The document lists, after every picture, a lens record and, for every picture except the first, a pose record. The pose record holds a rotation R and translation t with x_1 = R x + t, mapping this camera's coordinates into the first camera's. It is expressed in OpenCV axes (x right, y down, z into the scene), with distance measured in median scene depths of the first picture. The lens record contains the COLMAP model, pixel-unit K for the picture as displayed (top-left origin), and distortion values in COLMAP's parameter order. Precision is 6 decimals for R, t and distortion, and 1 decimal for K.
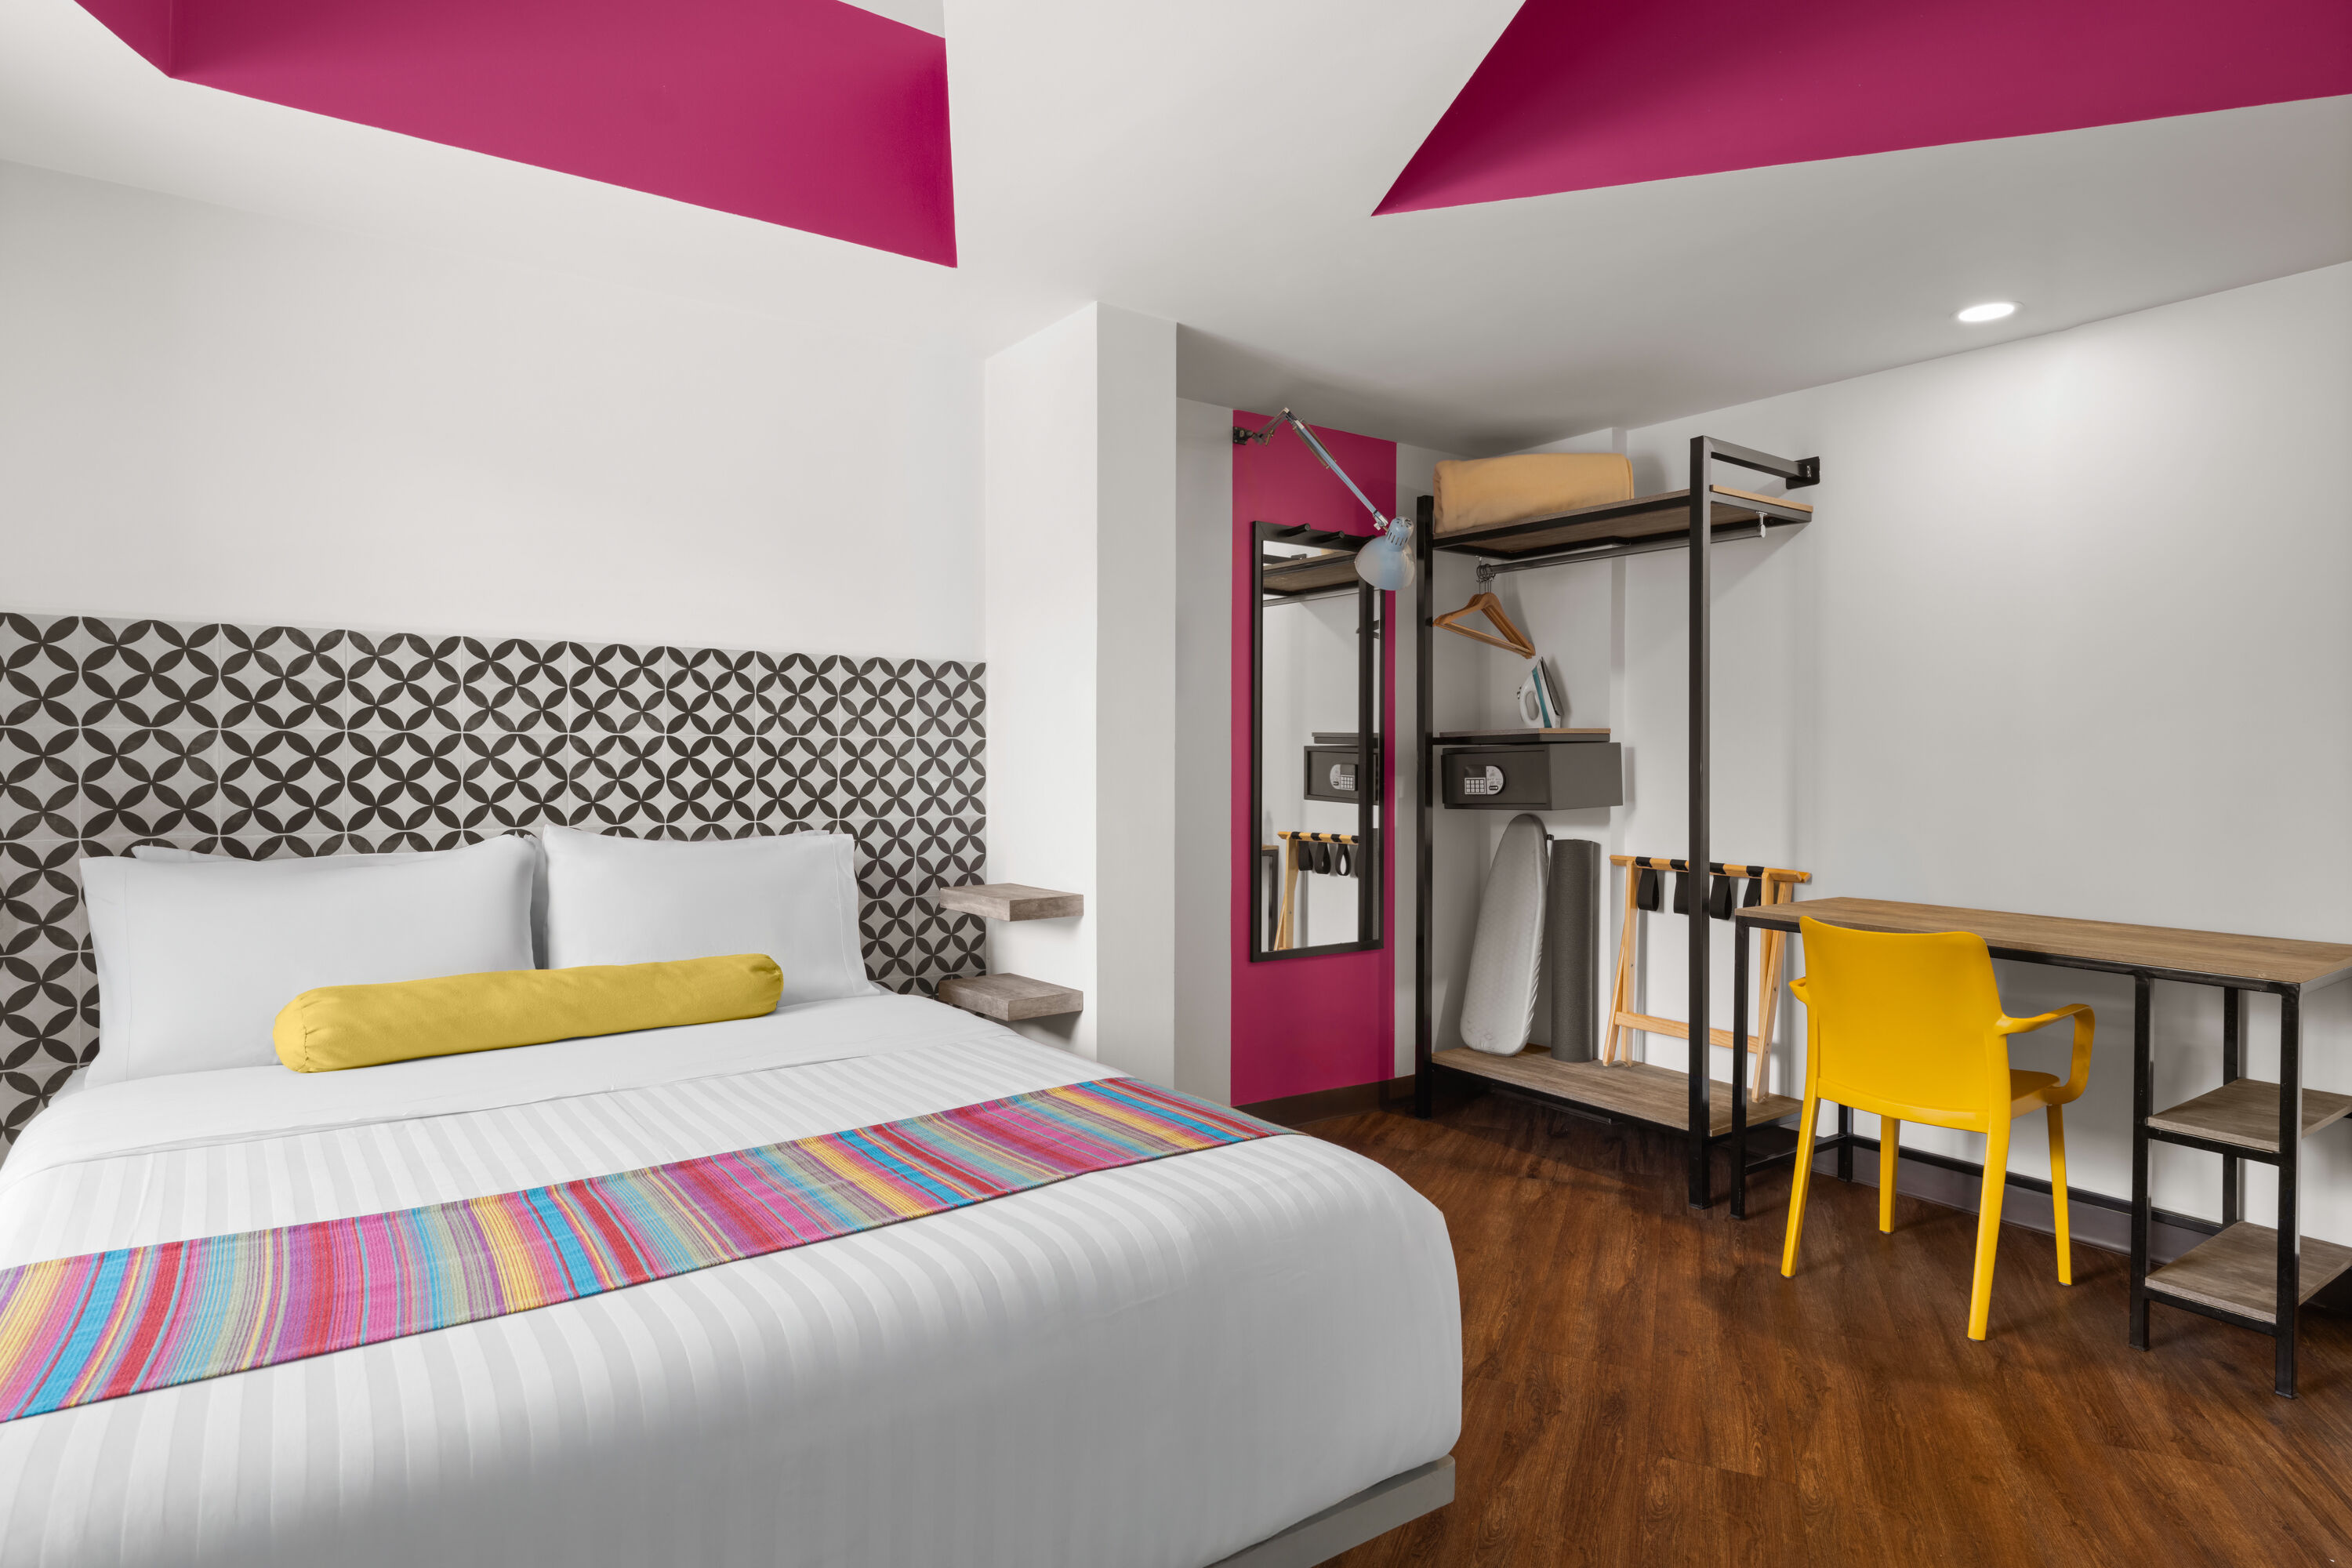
lens RADIAL K [[1268.9, 0, 1143.5], [0, 1268.9, 783.7], [0, 0, 1]] dist [0.000908, -0.004651]
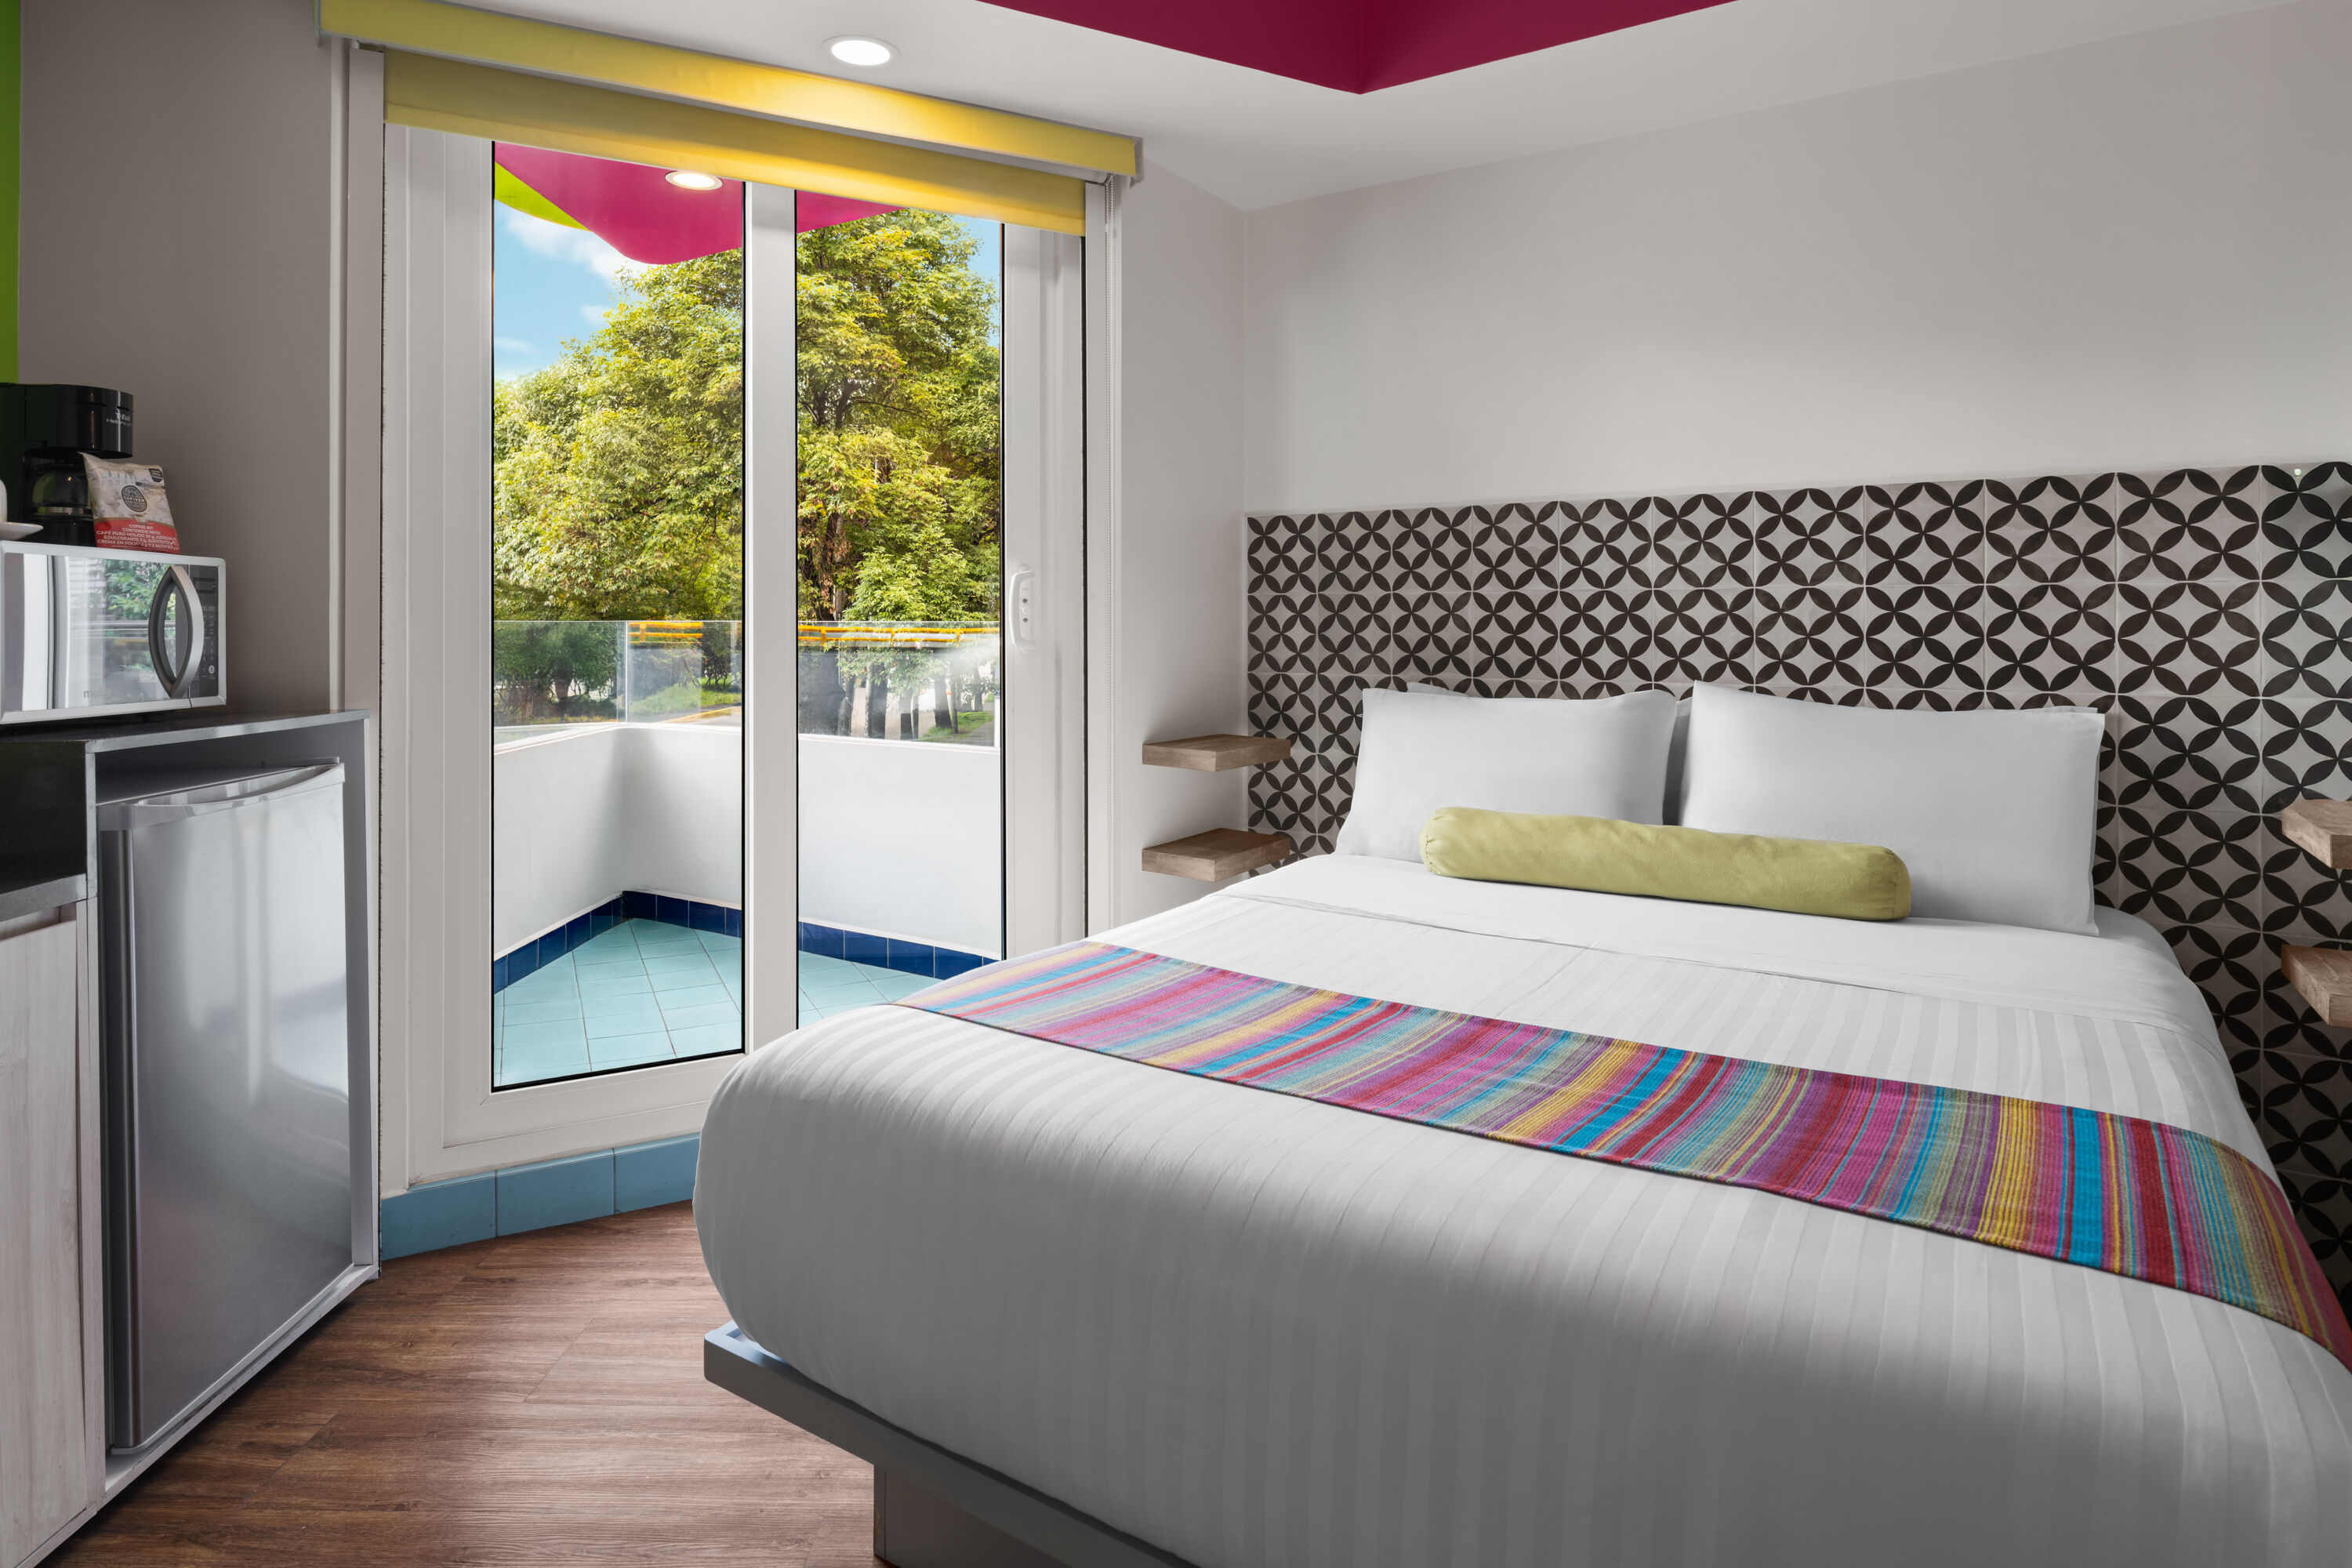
lens RADIAL K [[1268.9, 0, 1184.2], [0, 1268.9, 611.3], [0, 0, 1]] dist [0.000908, -0.004651]
pose [[0.379153, -0.009659, -0.925283, 0.273392], [-0.017508, 0.999692, -0.017610, 0.002843], [0.925168, 0.022877, 0.378867, 0.242952]]
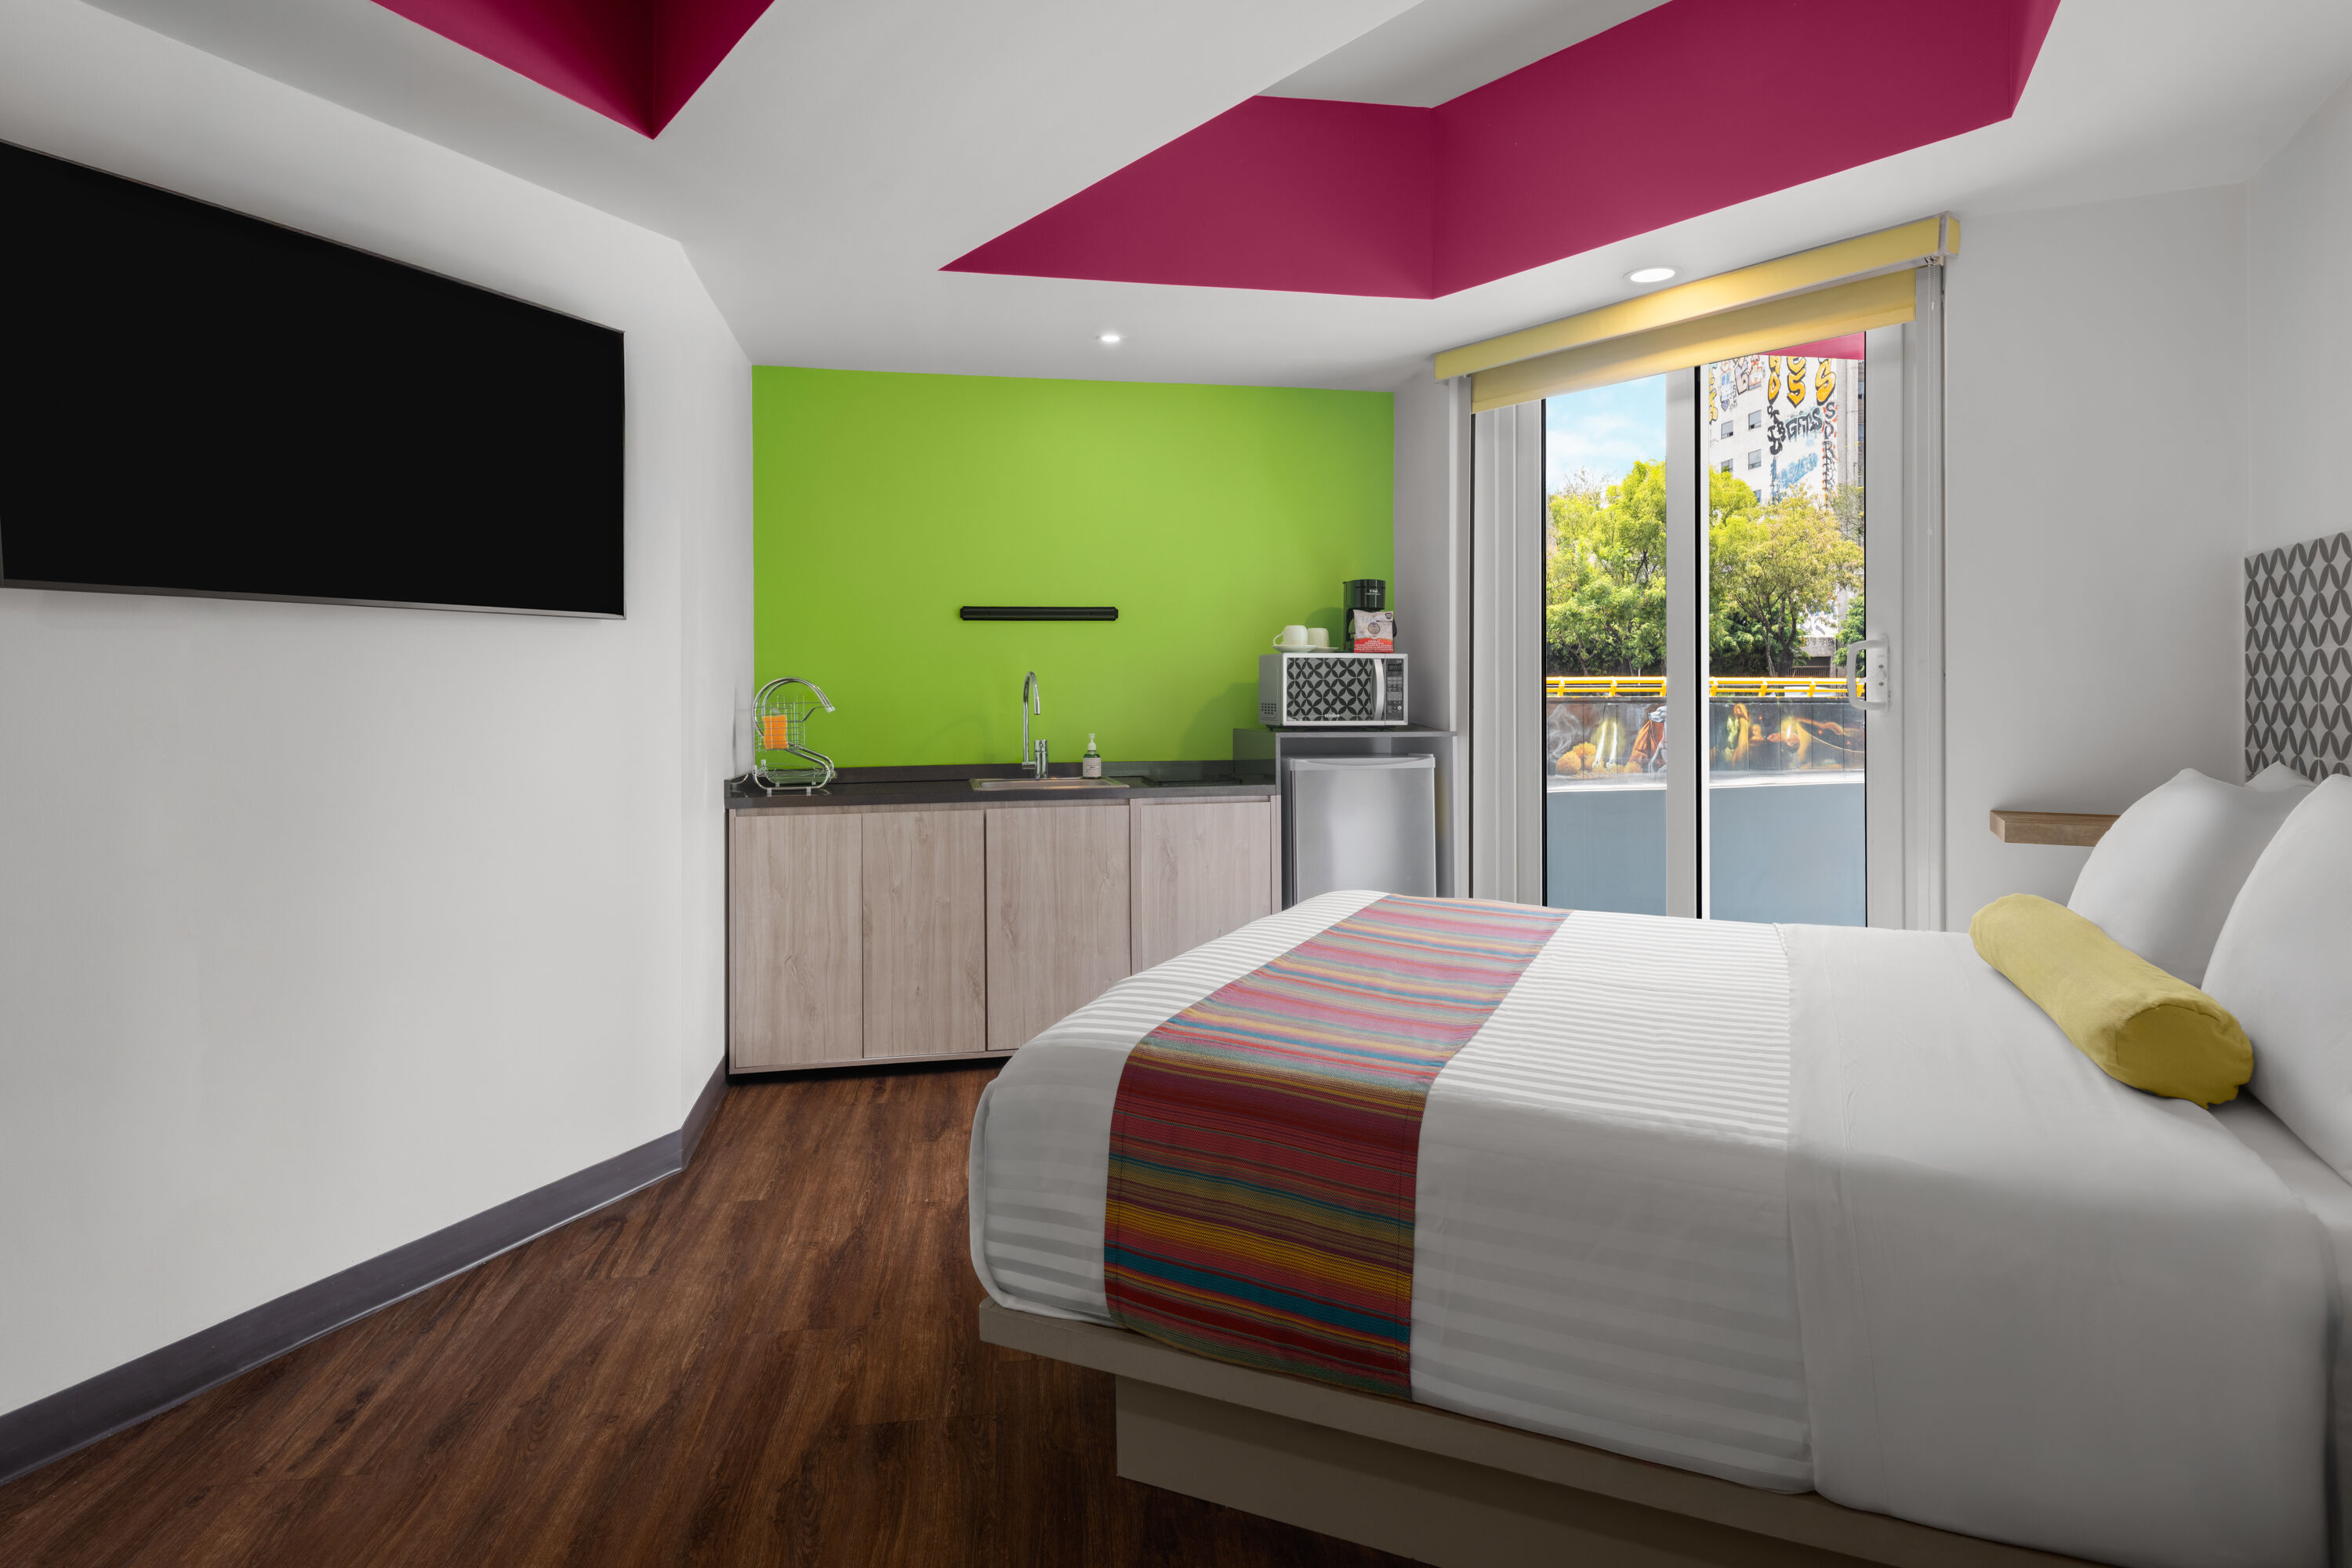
lens RADIAL K [[1268.9, 0, 1181.5], [0, 1268.9, 691.5], [0, 0, 1]] dist [0.000908, -0.004651]
pose [[-0.861045, 0.003993, -0.508513, 0.386696], [-0.009716, 0.999657, 0.024301, -0.021165], [0.508436, 0.025865, -0.860711, 1.194633]]
